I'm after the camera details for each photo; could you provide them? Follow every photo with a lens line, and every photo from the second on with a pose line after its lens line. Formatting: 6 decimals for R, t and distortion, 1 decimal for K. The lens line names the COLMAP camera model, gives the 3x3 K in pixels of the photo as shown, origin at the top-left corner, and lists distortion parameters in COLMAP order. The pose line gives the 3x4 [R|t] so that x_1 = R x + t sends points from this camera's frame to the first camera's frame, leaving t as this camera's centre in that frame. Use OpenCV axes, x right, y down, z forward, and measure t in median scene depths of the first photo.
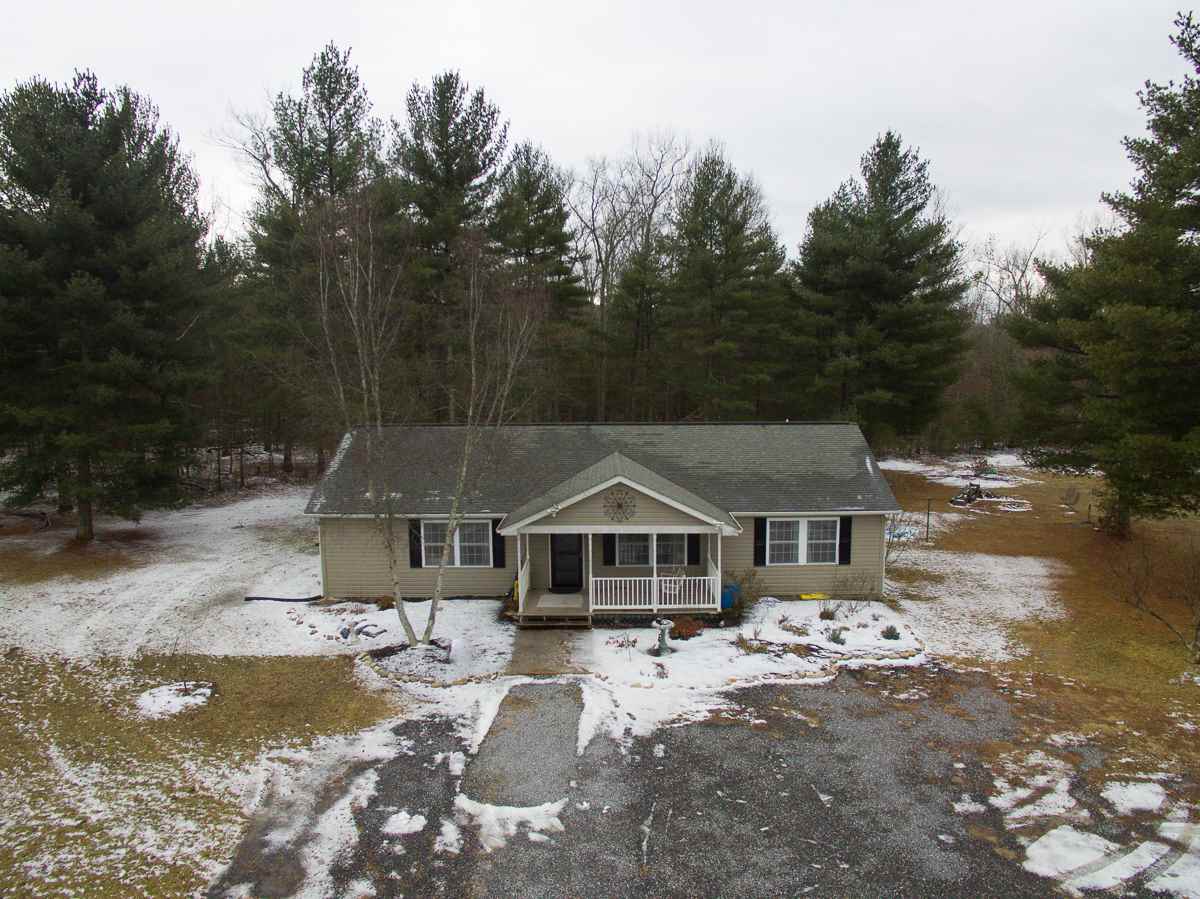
lens RADIAL K [[813.1, 0, 609.6], [0, 813.1, 461.7], [0, 0, 1]] dist [-0.096943, 0.050562]
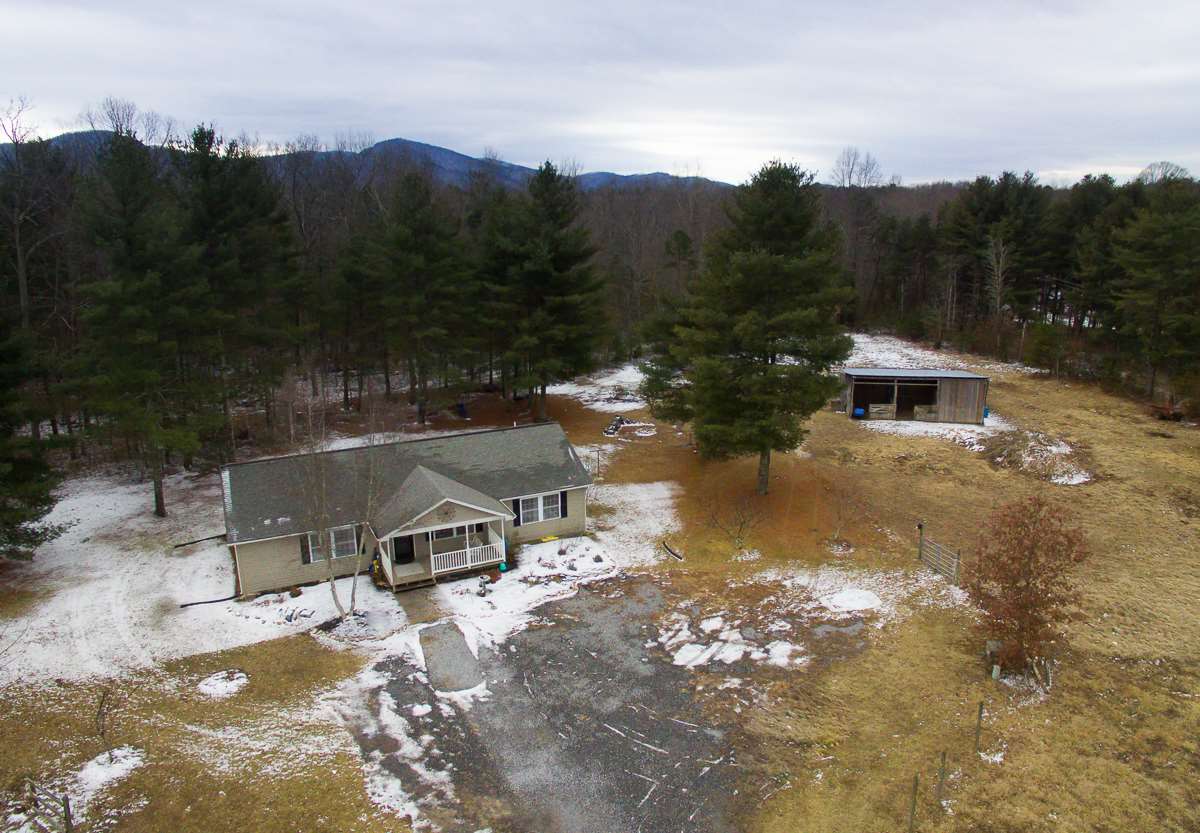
lens RADIAL K [[824.9, 0, 609.1], [0, 824.9, 389.3], [0, 0, 1]] dist [-0.096429, 0.057987]
pose [[0.899775, -0.098569, 0.425076, -0.423353], [0.059262, 0.992730, 0.104758, -0.398158], [-0.432312, -0.069068, 0.899075, -0.745563]]
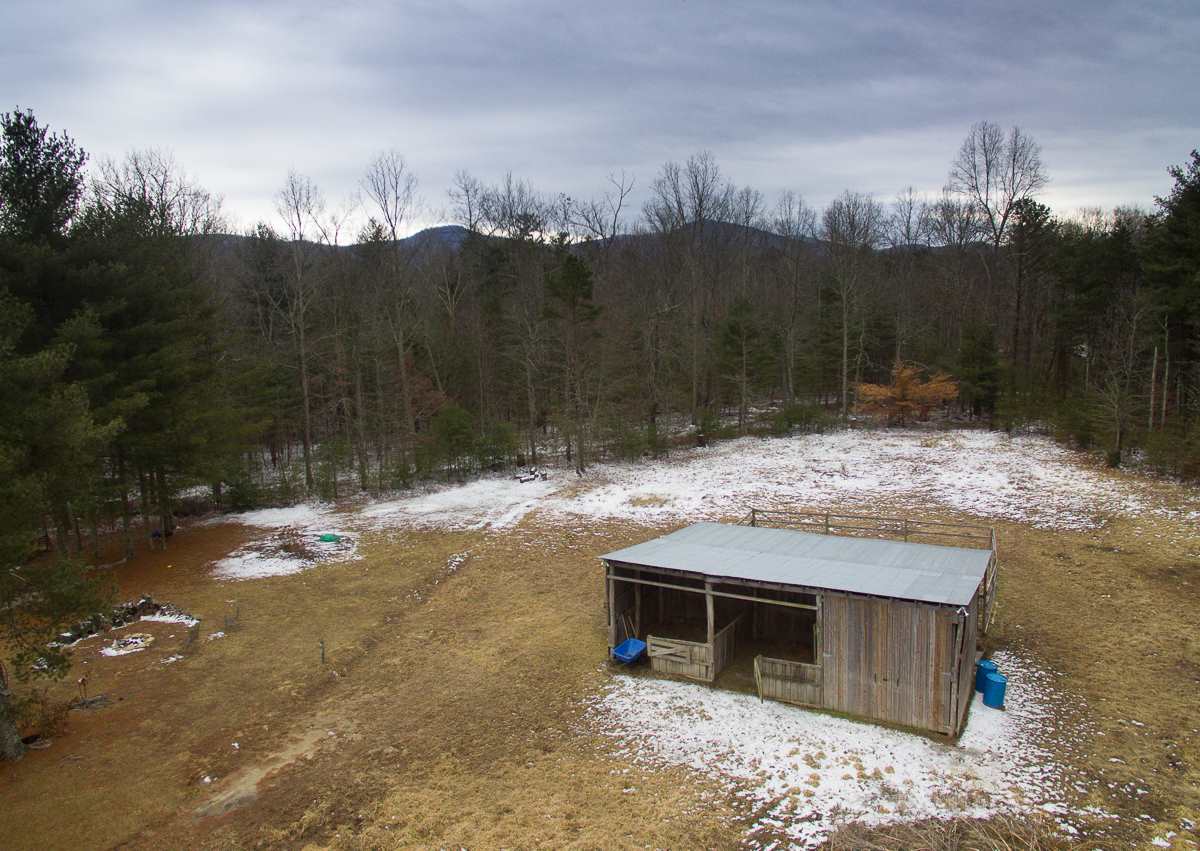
lens RADIAL K [[822.9, 0, 595.9], [0, 822.9, 412.9], [0, 0, 1]] dist [-0.114548, 0.077523]
pose [[0.996243, -0.050515, 0.070337, 1.880540], [0.048896, 0.998502, 0.024549, -0.311169], [-0.071472, -0.021017, 0.997221, 0.562942]]
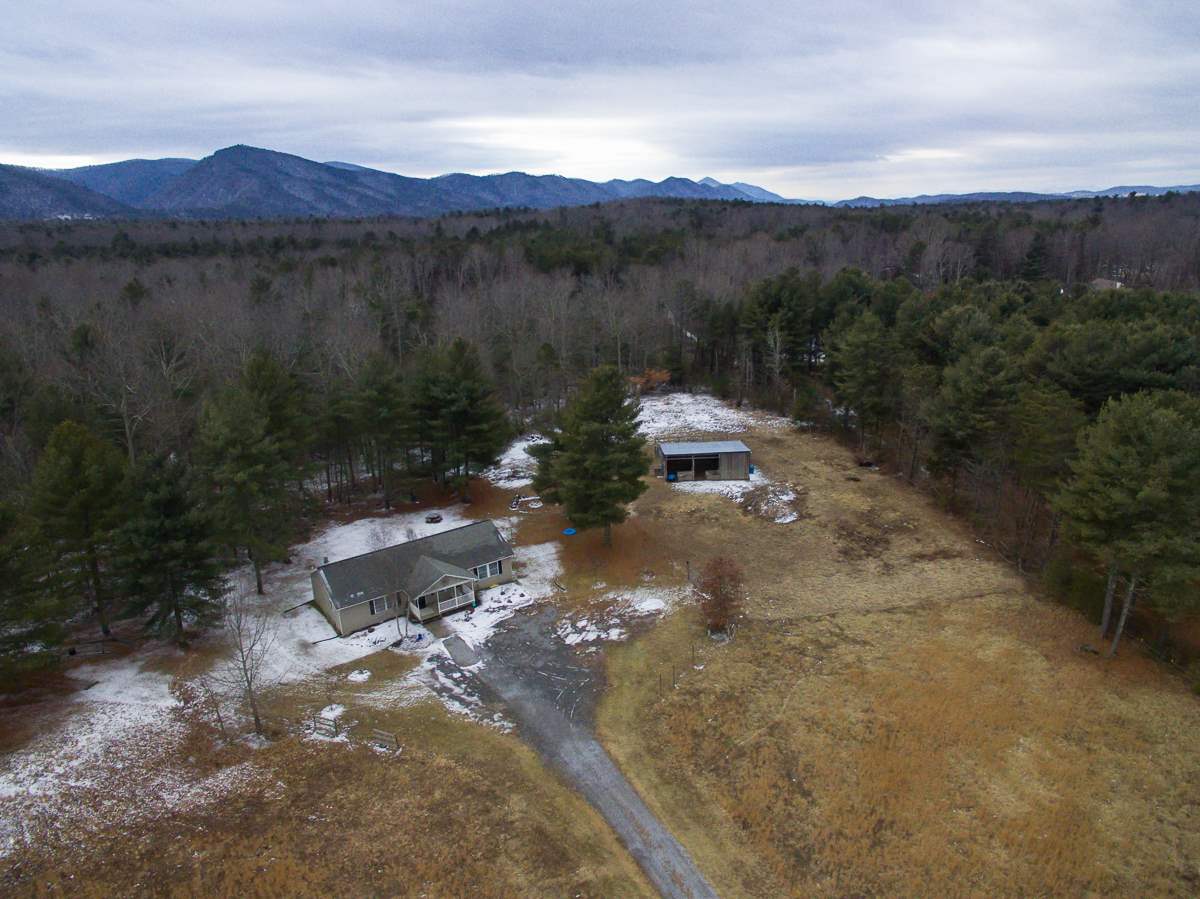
lens RADIAL K [[813.1, 0, 601.7], [0, 813.1, 453.5], [0, 0, 1]] dist [-0.096943, 0.050562]
pose [[0.818038, -0.198754, 0.539732, -1.256078], [0.107320, 0.974662, 0.196258, -1.138513], [-0.565063, -0.102622, 0.818641, -2.224748]]
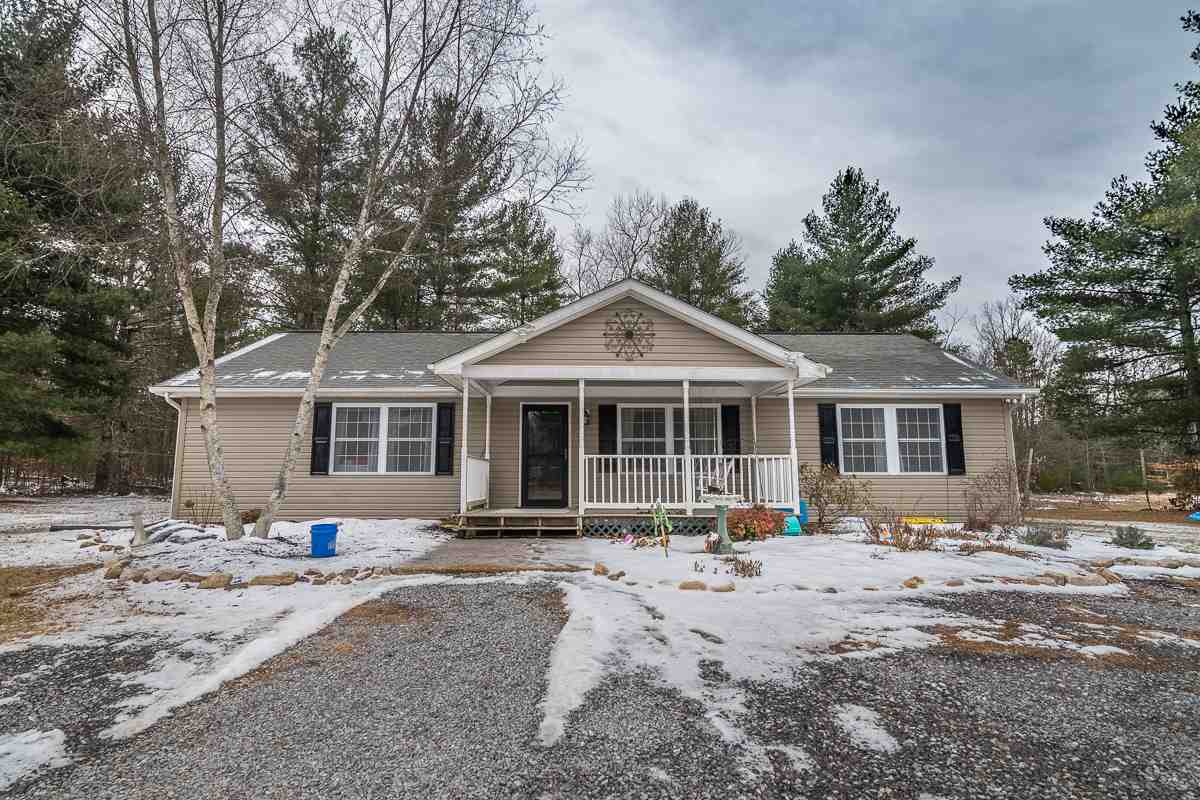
lens RADIAL K [[604.8, 0, 590.9], [0, 604.8, 391.1], [0, 0, 1]] dist [-0.001790, 0.003174]
pose [[0.999980, 0.005921, 0.002430, -0.019634], [-0.005085, 0.965541, -0.260200, 0.237984], [-0.003887, 0.260182, 0.965552, 0.611138]]
